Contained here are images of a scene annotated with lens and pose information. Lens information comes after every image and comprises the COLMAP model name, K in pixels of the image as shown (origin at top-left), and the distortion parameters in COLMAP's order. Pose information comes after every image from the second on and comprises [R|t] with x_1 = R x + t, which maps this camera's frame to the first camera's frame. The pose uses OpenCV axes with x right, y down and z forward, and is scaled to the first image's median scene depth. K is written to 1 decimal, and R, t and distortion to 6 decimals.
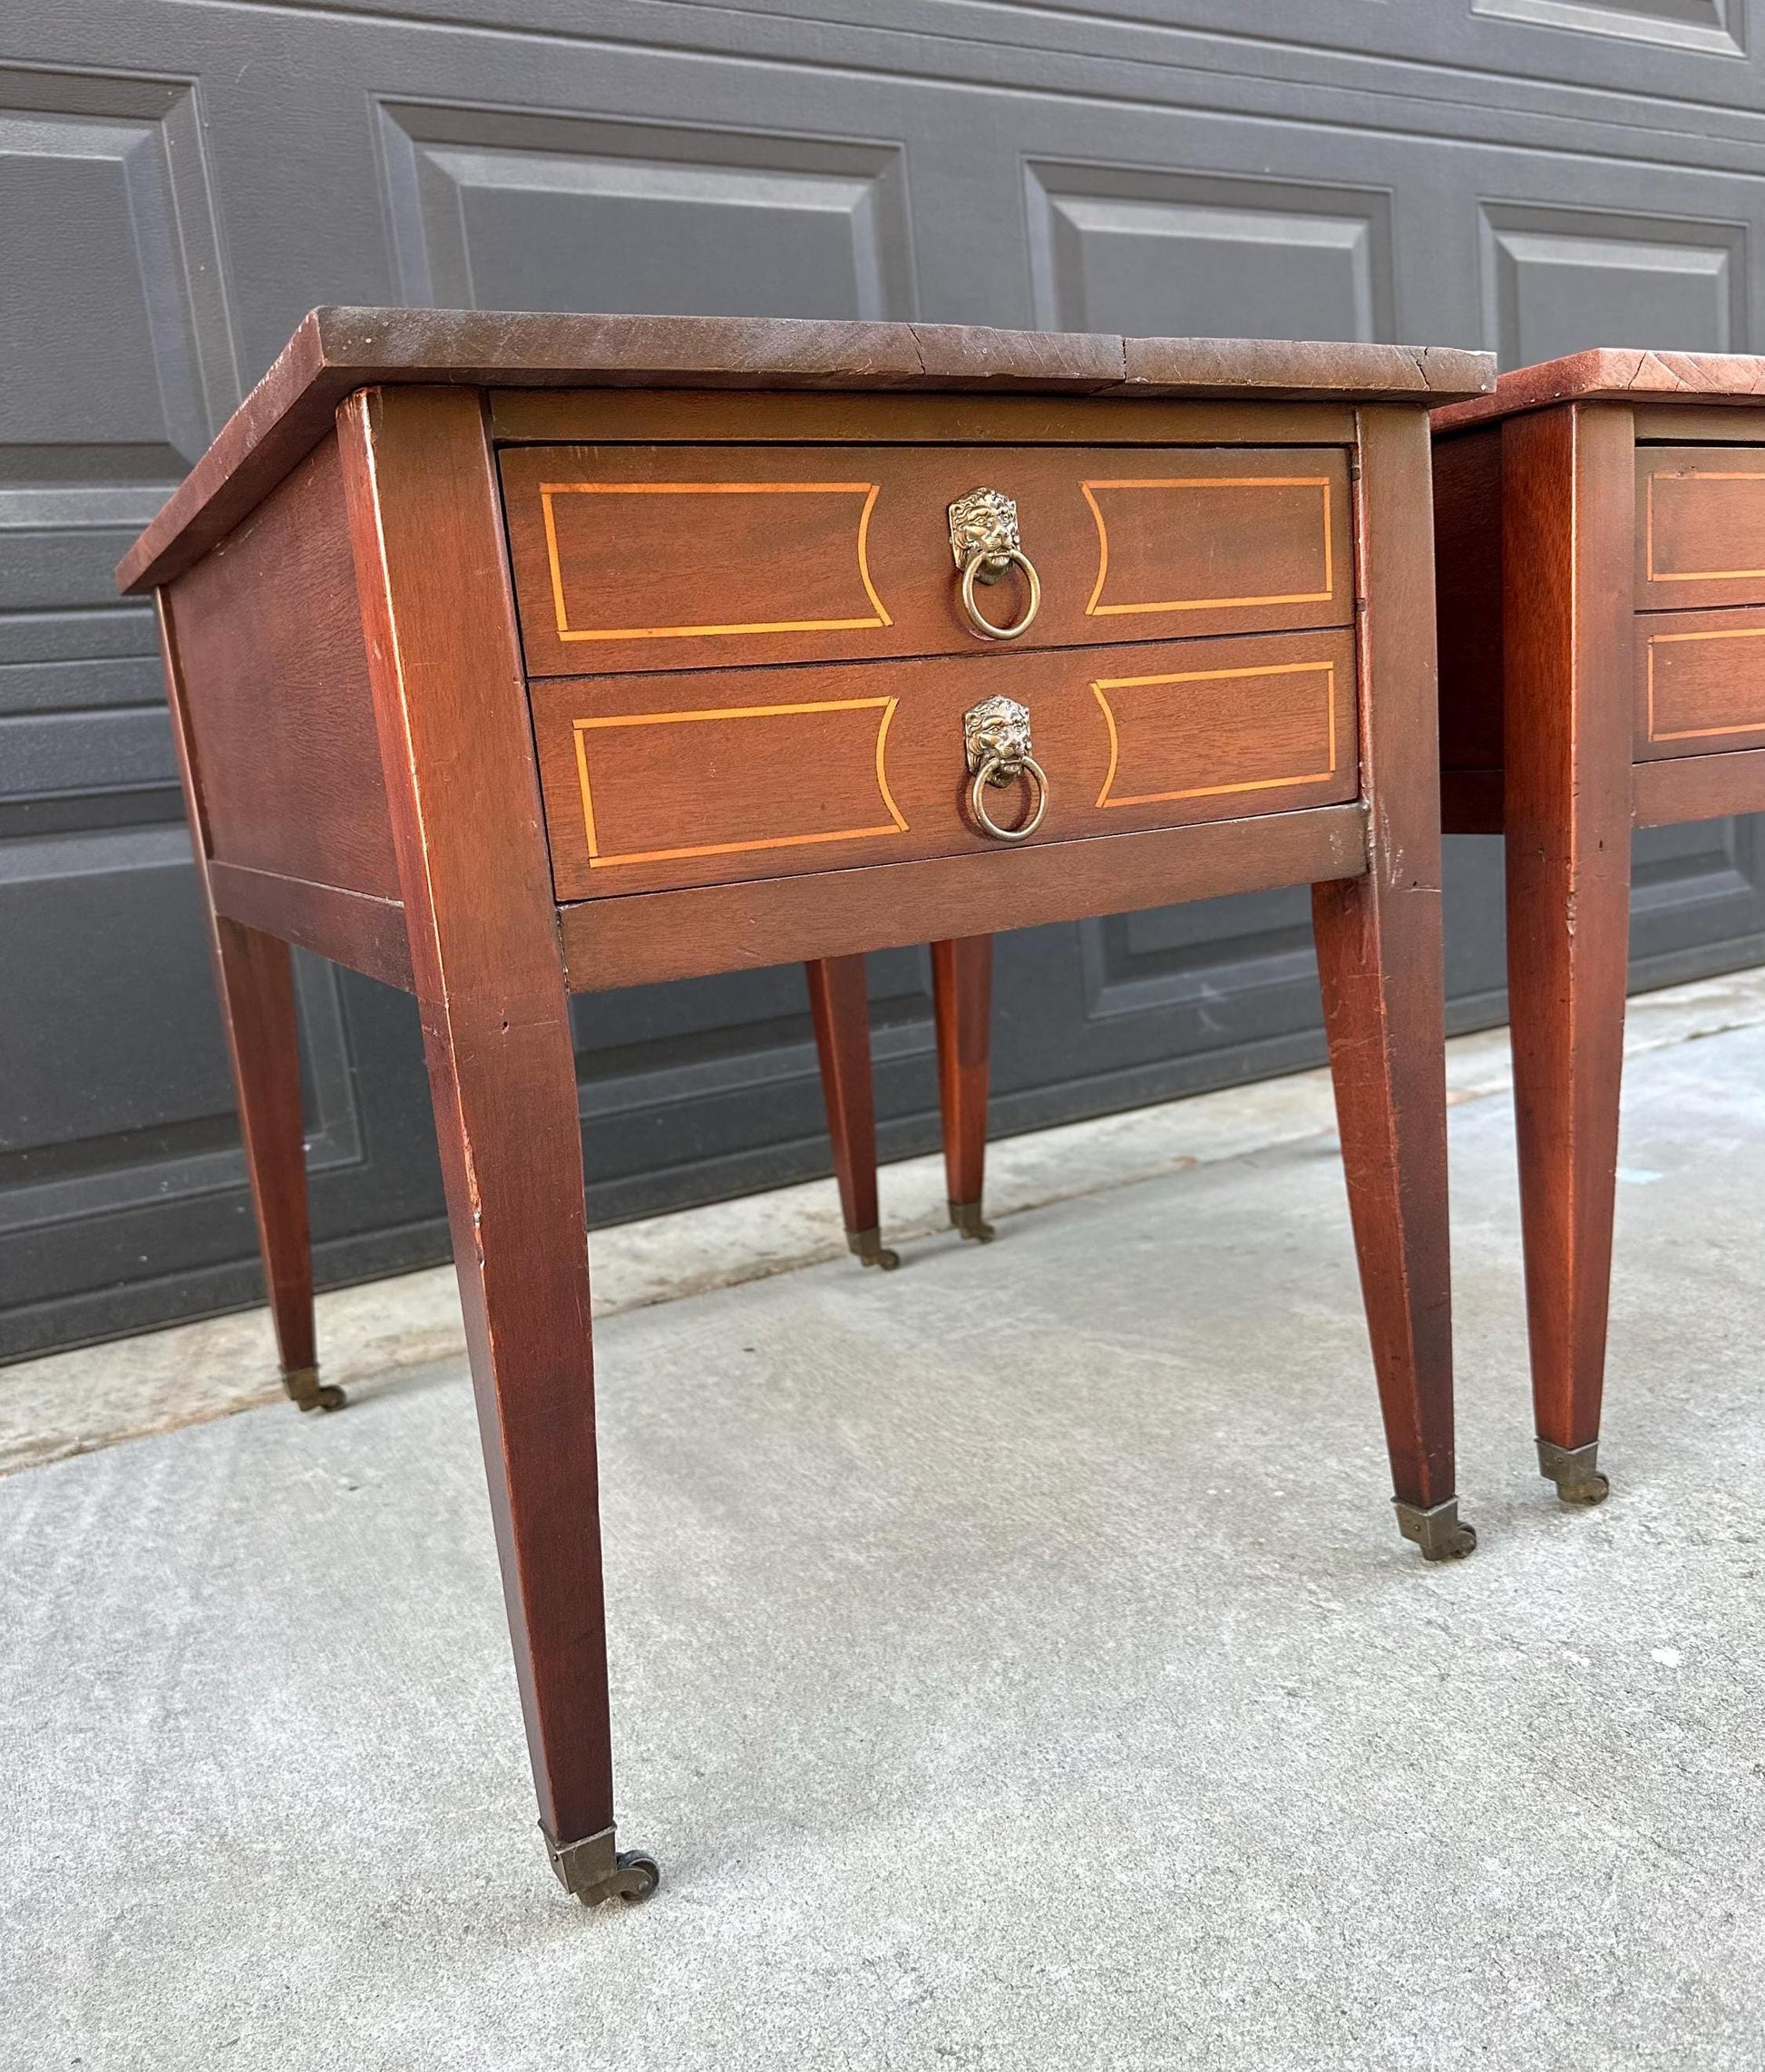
lens RADIAL K [[1693.4, 0, 902.7], [0, 1693.4, 1049.1], [0, 0, 1]] dist [0.049327, -0.030056]
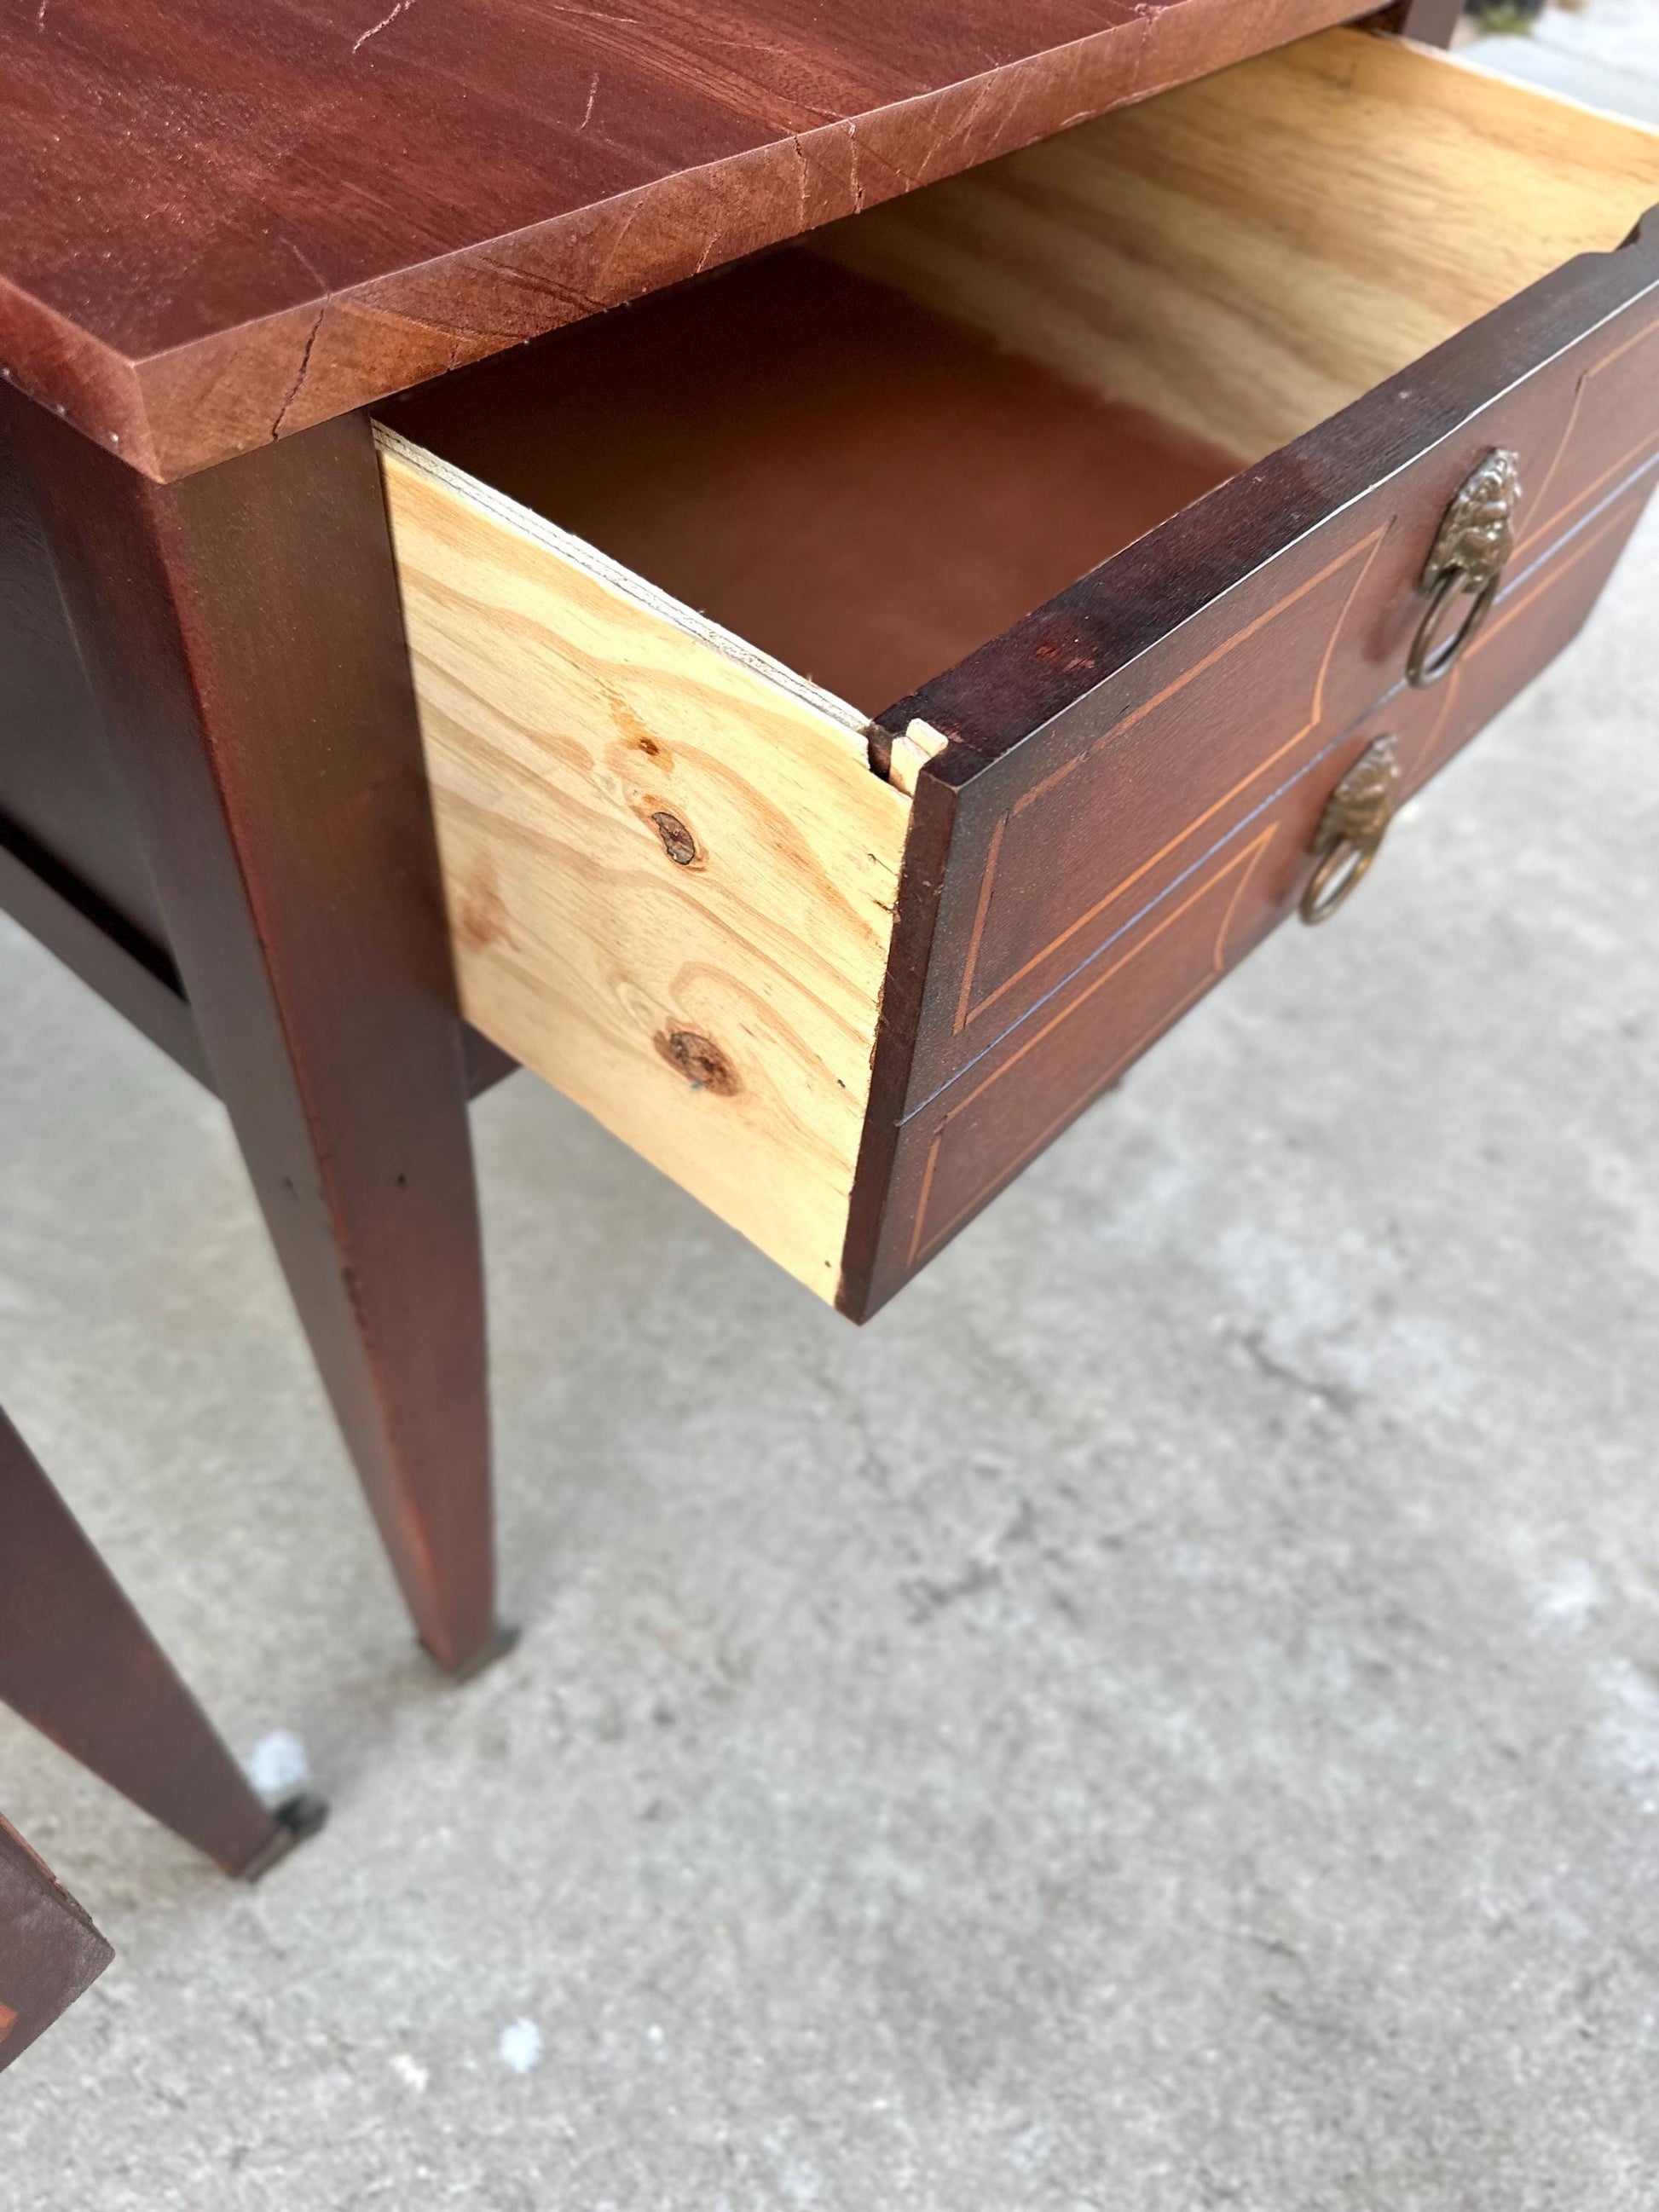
lens RADIAL K [[1621.3, 0, 876.0], [0, 1621.3, 1104.0], [0, 0, 1]] dist [-0.021465, -0.013418]
pose [[0.921346, -0.157842, 0.355256, 0.261763], [-0.107730, 0.774396, 0.623463, -0.319434], [-0.373518, -0.612697, 0.696482, 0.442458]]
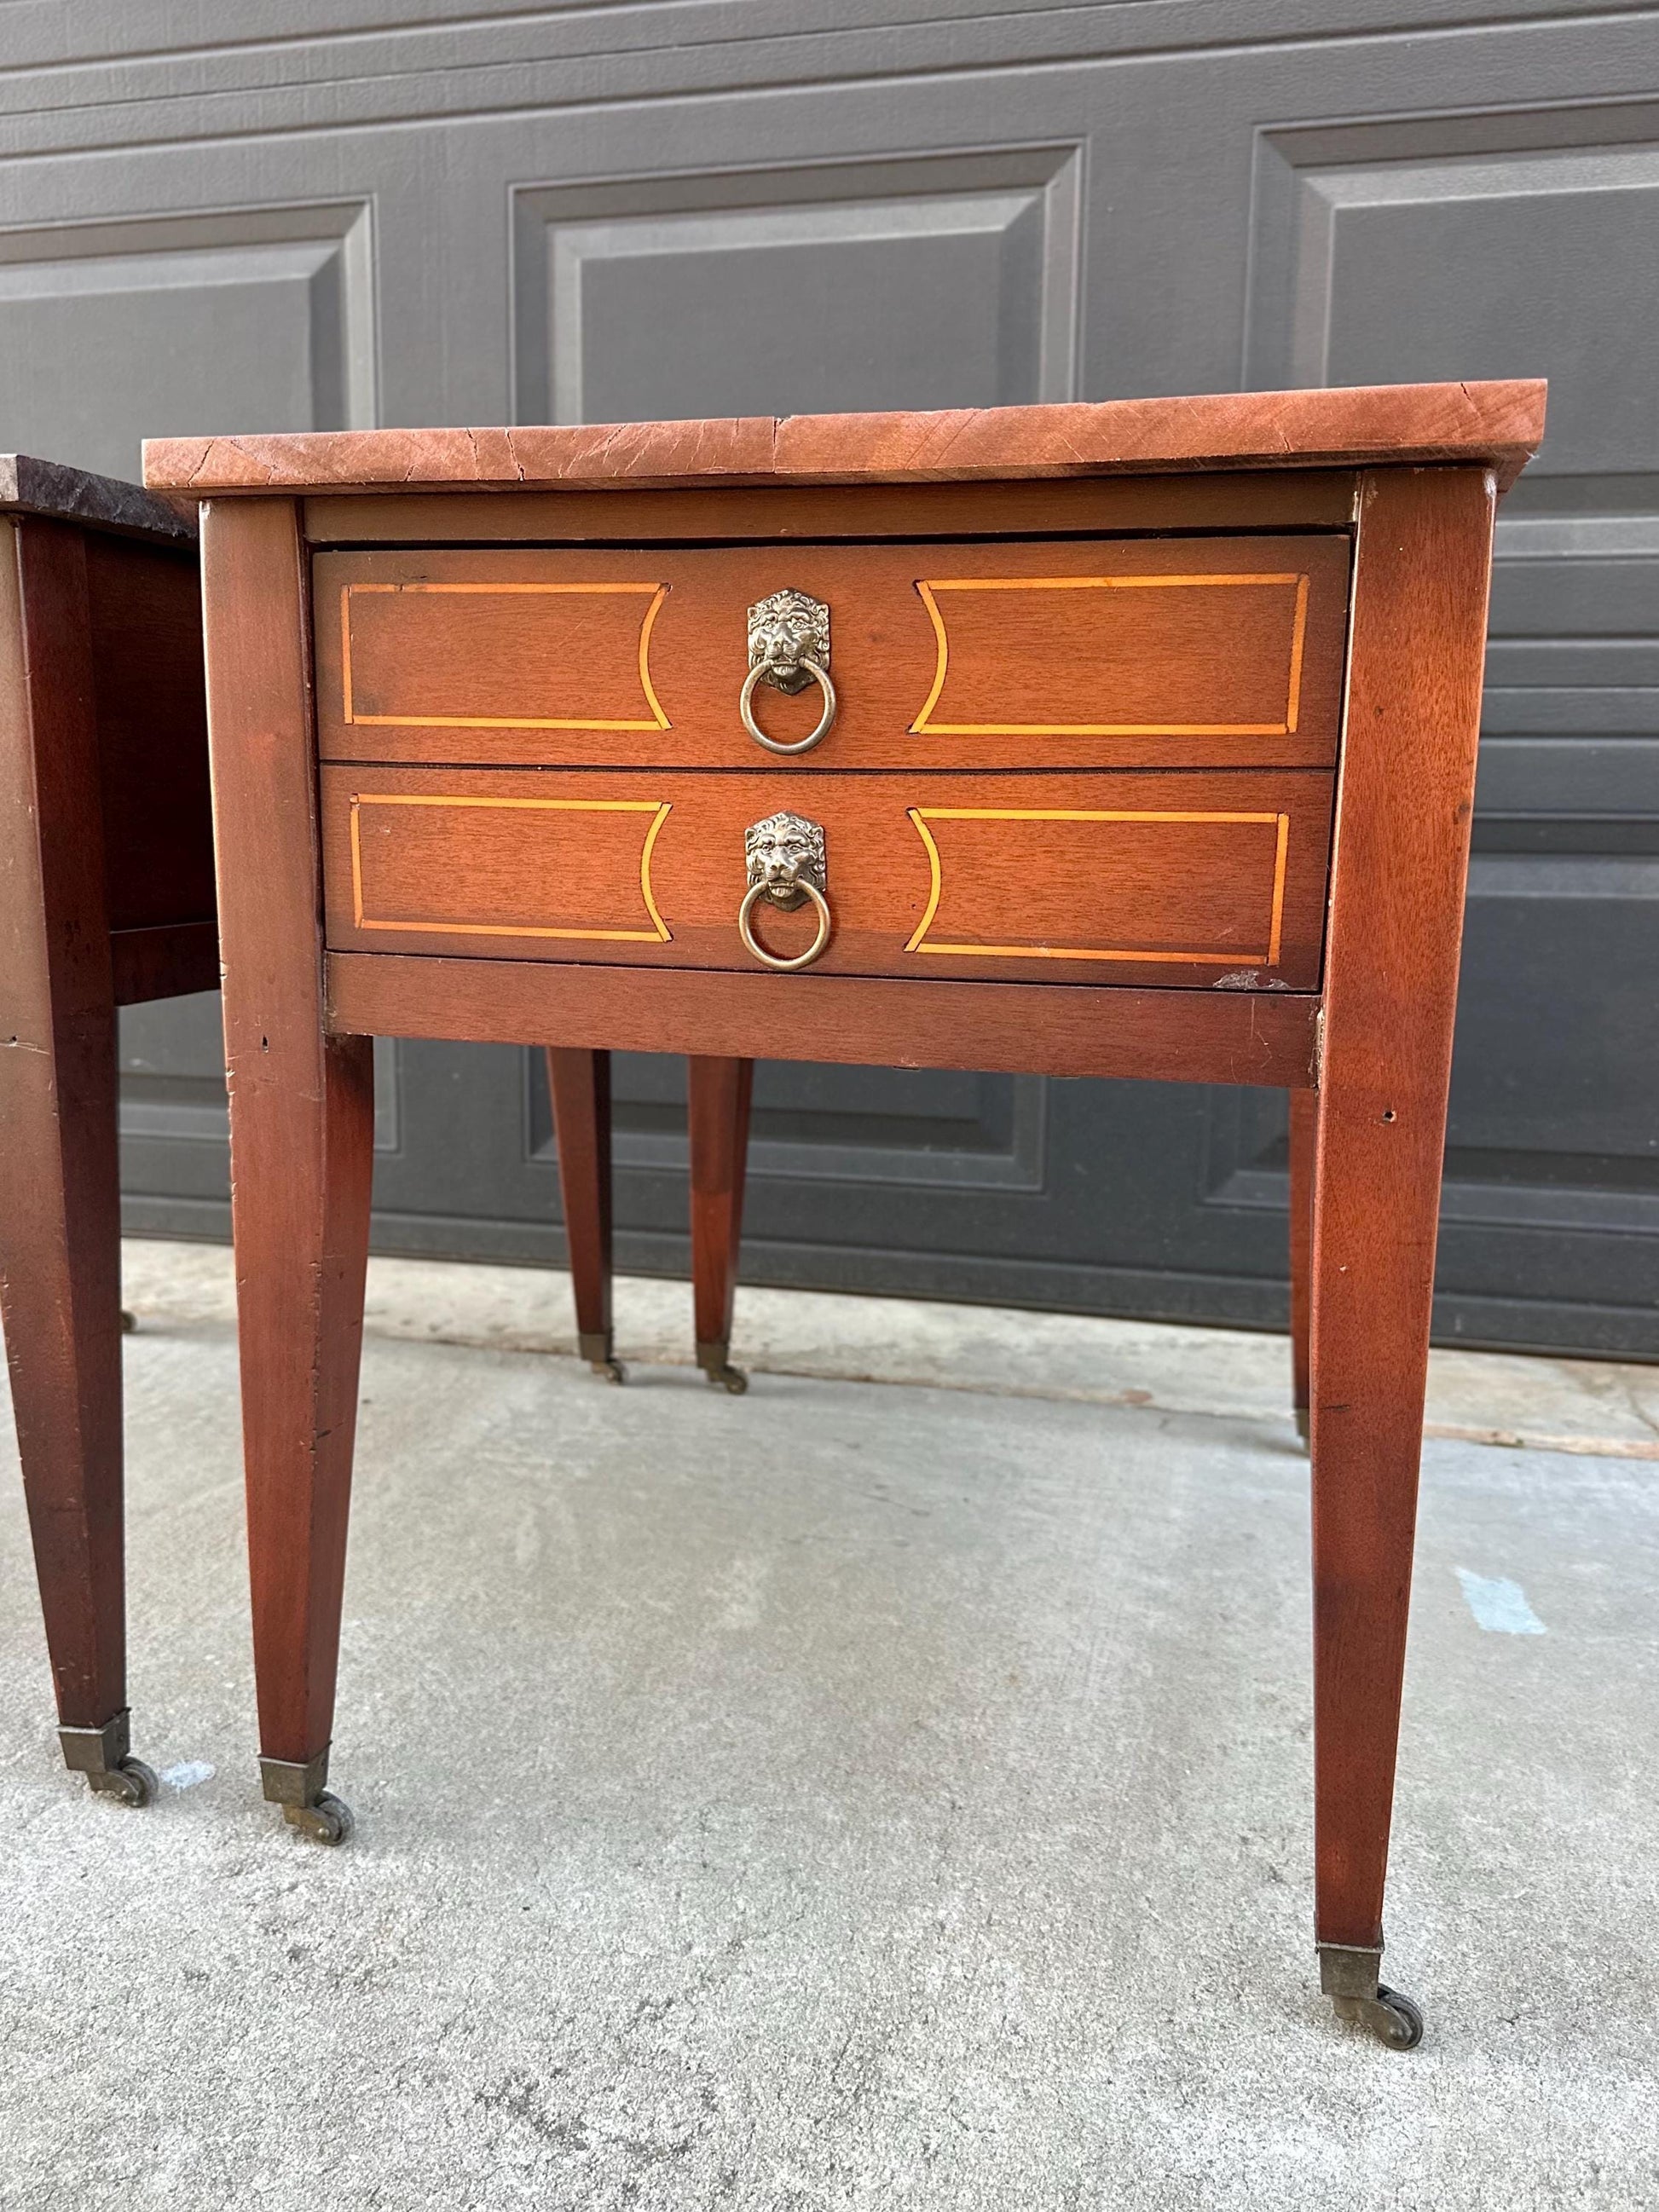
lens RADIAL K [[1768.3, 0, 827.8], [0, 1768.3, 1107.0], [0, 0, 1]] dist [0.054187, -0.091220]
pose [[0.715288, 0.208724, -0.666931, 0.825857], [-0.203812, 0.975172, 0.086603, -0.153101], [0.668449, 0.073983, 0.740070, 0.391188]]
